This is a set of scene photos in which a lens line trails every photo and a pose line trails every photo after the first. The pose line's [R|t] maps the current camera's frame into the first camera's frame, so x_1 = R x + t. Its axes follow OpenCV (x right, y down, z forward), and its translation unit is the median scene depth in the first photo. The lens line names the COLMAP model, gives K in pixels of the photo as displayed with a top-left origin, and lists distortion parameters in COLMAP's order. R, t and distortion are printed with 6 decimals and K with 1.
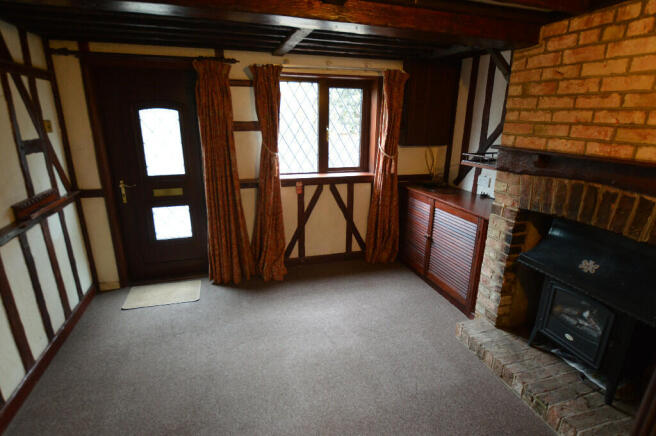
lens RADIAL K [[343.7, 0, 330.8], [0, 343.7, 220.0], [0, 0, 1]] dist [-0.020350, 0.001403]
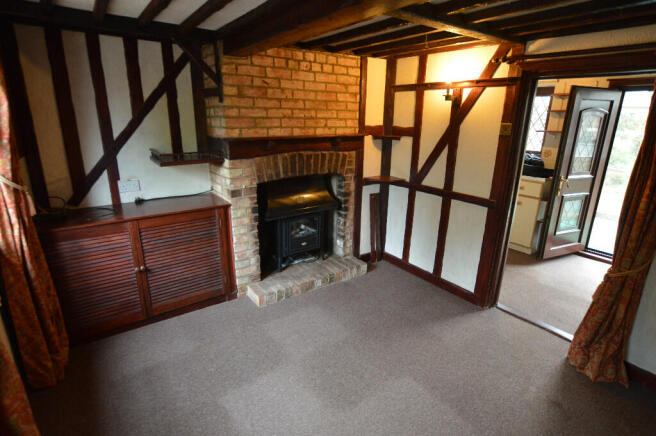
lens RADIAL K [[343.7, 0, 330.8], [0, 343.7, 220.0], [0, 0, 1]] dist [-0.020350, 0.001403]
pose [[-0.334475, -0.291792, 0.896094, -0.871051], [0.256303, 0.886852, 0.384450, -0.396413], [-0.906882, 0.358261, -0.221842, 1.257315]]
